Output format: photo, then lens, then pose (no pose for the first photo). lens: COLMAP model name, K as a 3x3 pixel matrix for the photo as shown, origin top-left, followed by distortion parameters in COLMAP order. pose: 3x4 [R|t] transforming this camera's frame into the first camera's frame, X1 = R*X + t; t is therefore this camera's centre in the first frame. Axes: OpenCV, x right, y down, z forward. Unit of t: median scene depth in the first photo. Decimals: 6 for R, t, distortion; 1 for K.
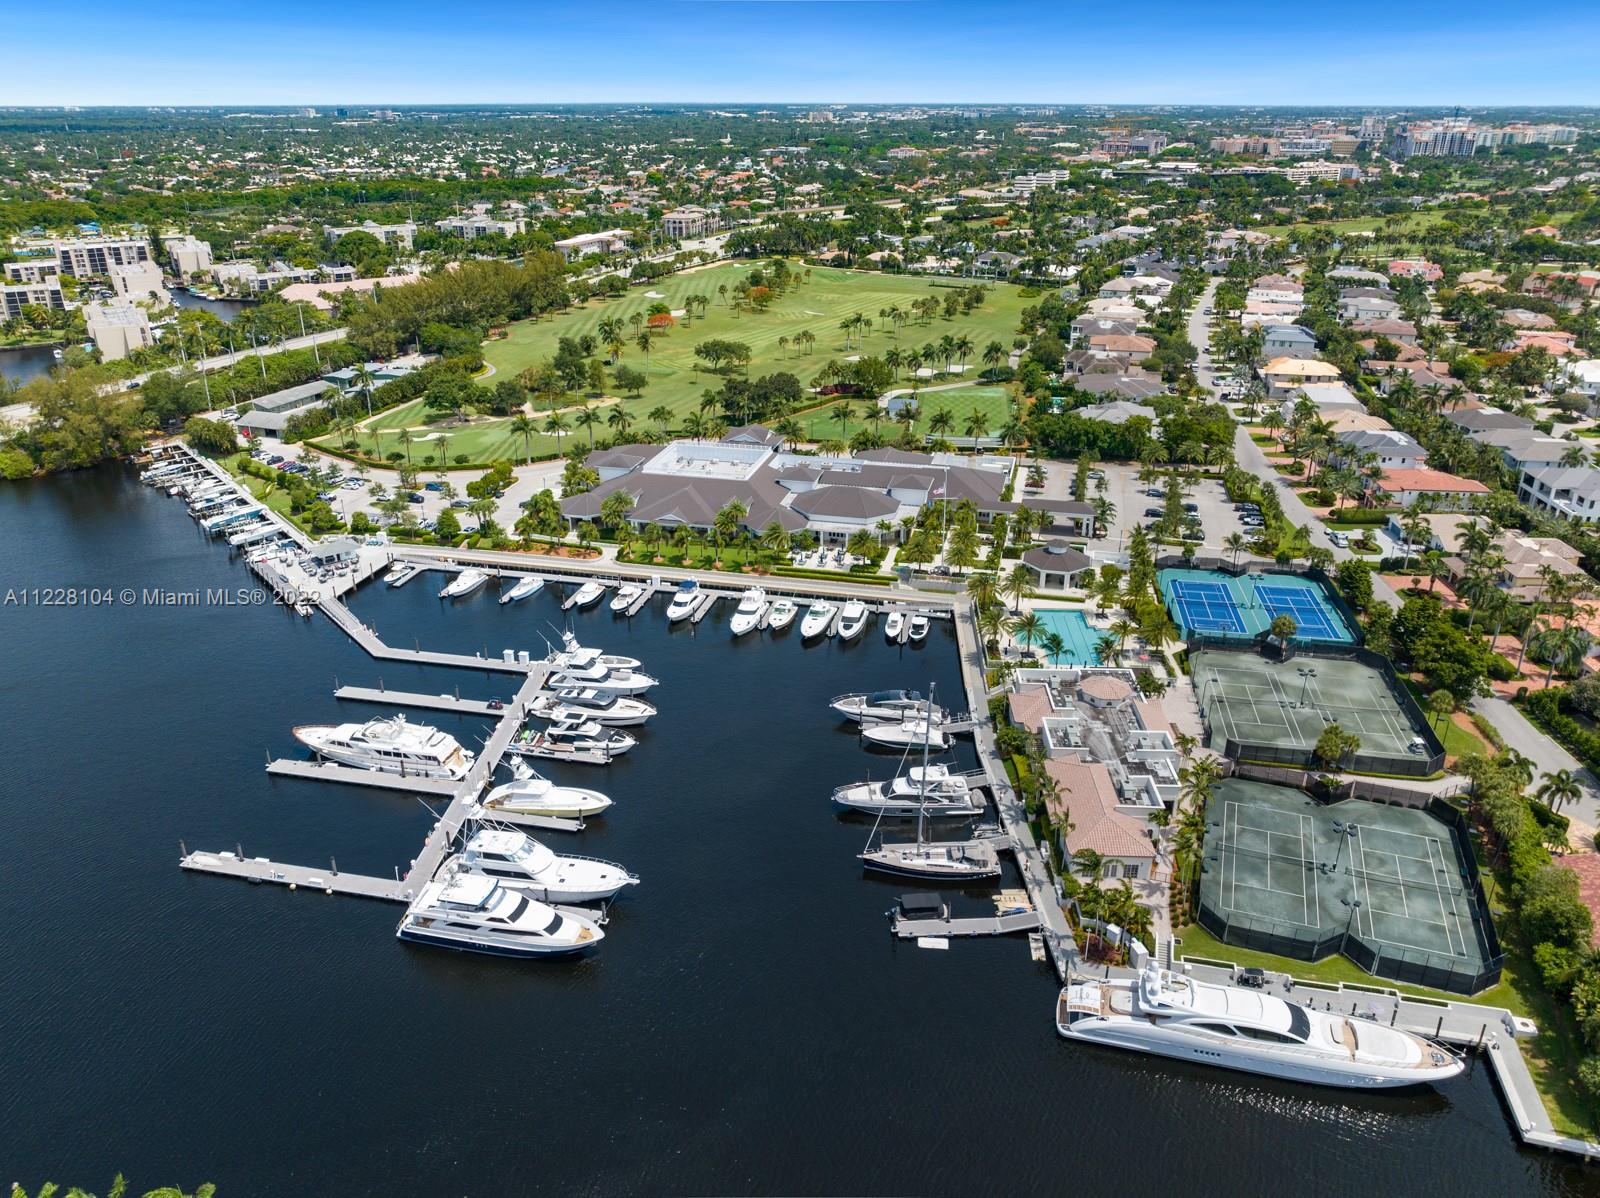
lens RADIAL K [[1137.4, 0, 800.0], [0, 1137.4, 599.0], [0, 0, 1]] dist [0.009753, 0.001338]
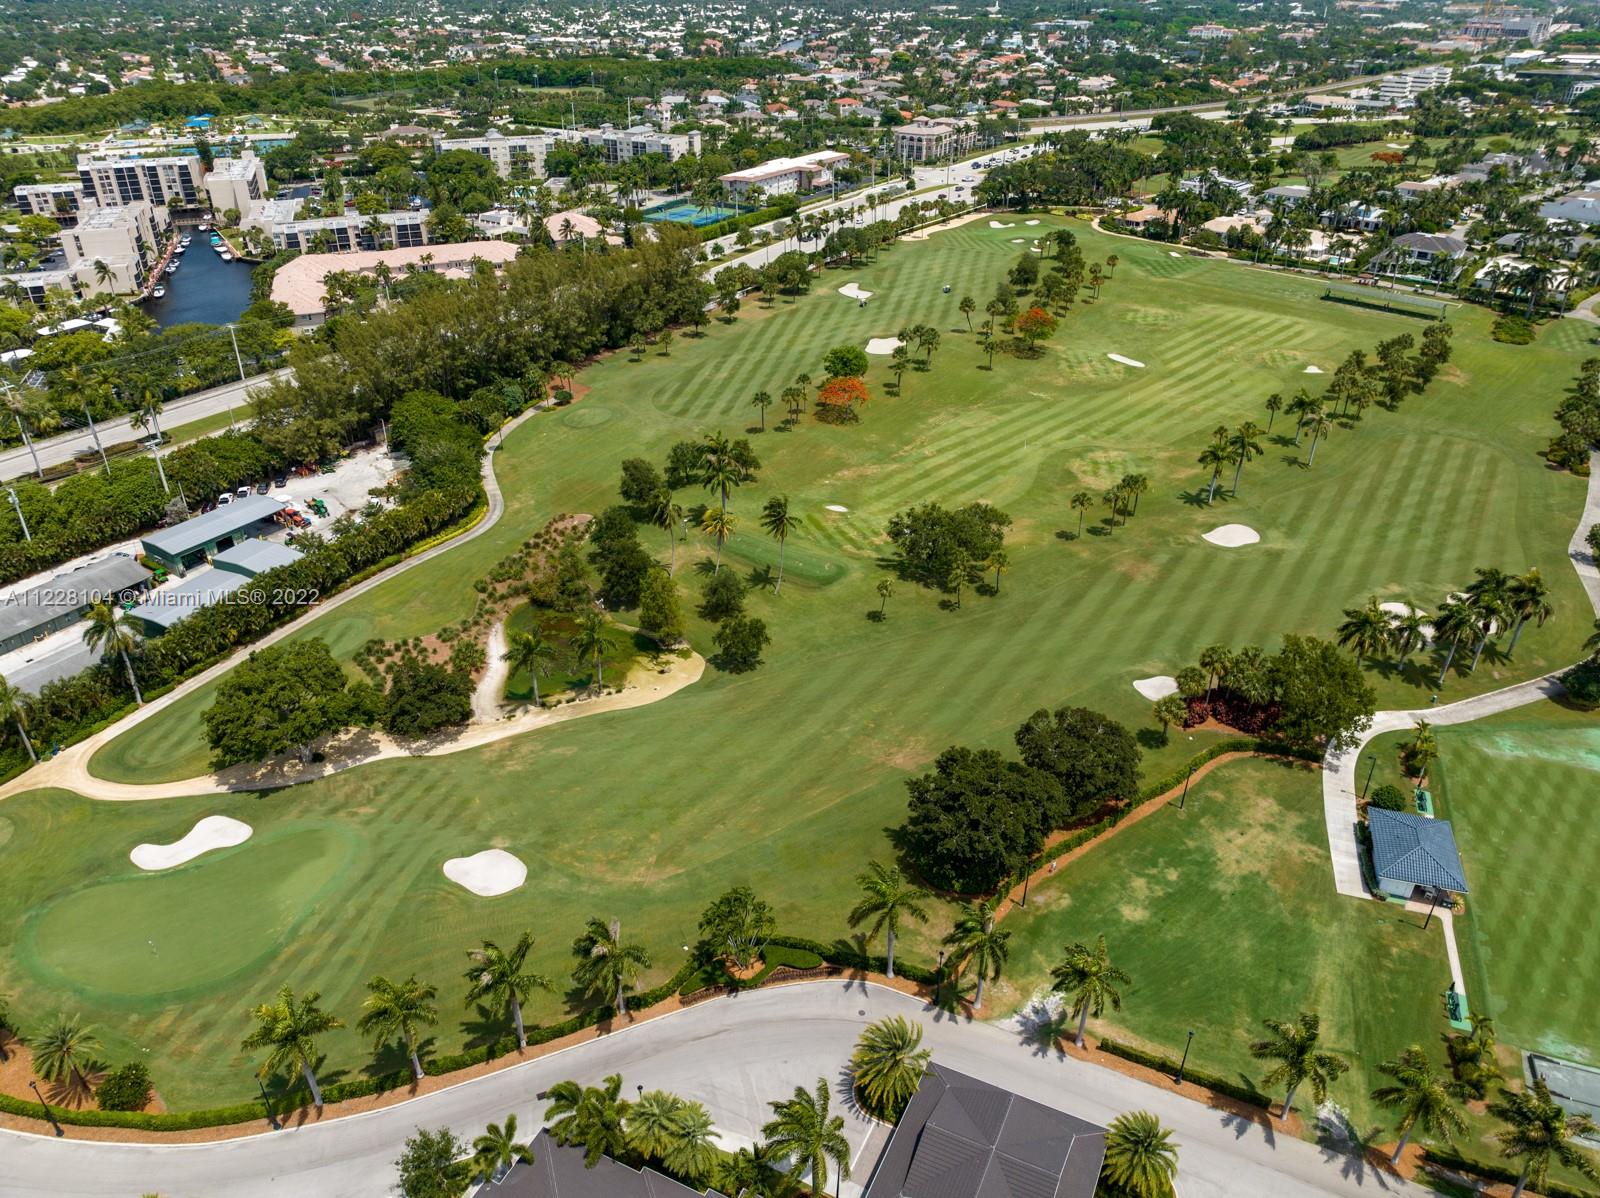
lens RADIAL K [[1121.8, 0, 800.0], [0, 1121.8, 599.0], [0, 0, 1]] dist [-0.004254, -0.022655]
pose [[0.977765, 0.112126, -0.177211, -0.017793], [-0.092642, 0.989076, 0.114661, -0.096561], [0.188131, -0.095694, 0.977471, 0.220427]]
